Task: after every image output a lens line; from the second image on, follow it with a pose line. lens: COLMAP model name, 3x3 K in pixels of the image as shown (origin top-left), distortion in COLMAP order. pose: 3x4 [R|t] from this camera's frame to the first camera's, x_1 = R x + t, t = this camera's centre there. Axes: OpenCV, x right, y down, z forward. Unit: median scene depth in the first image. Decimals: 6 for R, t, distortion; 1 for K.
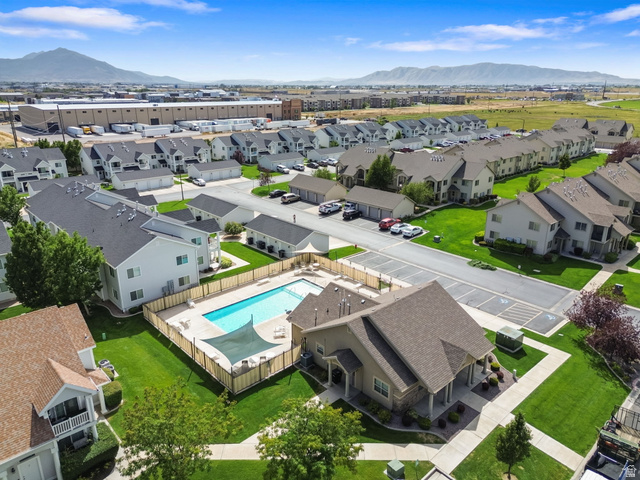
lens RADIAL K [[455.0, 0, 319.3], [0, 455.0, 241.7], [0, 0, 1]] dist [0.041476, -0.017199]
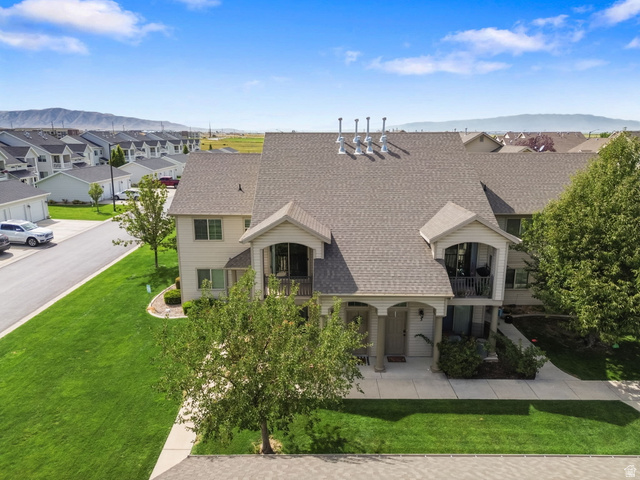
lens RADIAL K [[455.0, 0, 320.3], [0, 455.0, 240.4], [0, 0, 1]] dist [0.041476, -0.017199]
pose [[0.673991, -0.170695, 0.718748, -0.042337], [0.239208, 0.970948, 0.006277, -0.120554], [-0.698939, 0.167700, 0.695242, 0.639688]]
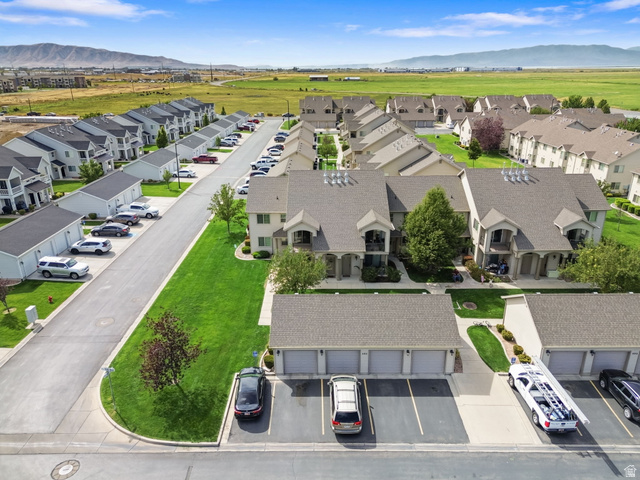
lens RADIAL K [[455.0, 0, 323.0], [0, 455.0, 236.3], [0, 0, 1]] dist [0.041476, -0.017199]
pose [[0.673959, -0.258087, 0.692222, -0.153210], [0.243592, 0.962226, 0.121589, -0.148445], [-0.697454, 0.086673, 0.711368, 0.515891]]
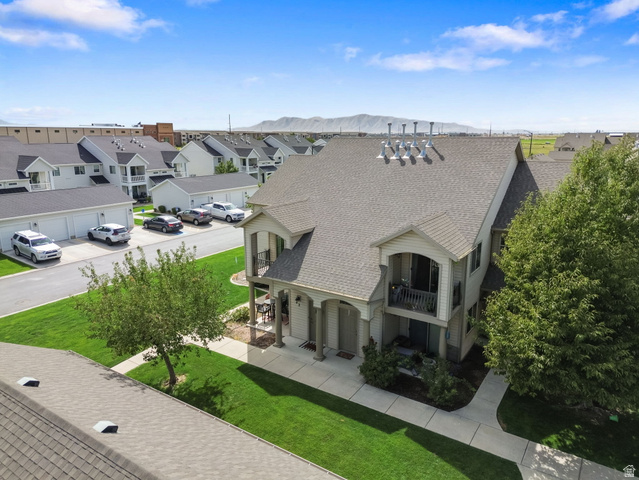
lens RADIAL K [[454.3, 0, 318.5], [0, 454.3, 241.1], [0, 0, 1]] dist [0.041476, -0.017199]
pose [[0.972551, -0.055603, 0.225951, 0.017317], [0.077701, 0.992896, -0.090107, -0.105427], [-0.219336, 0.105191, 0.969962, 0.592388]]
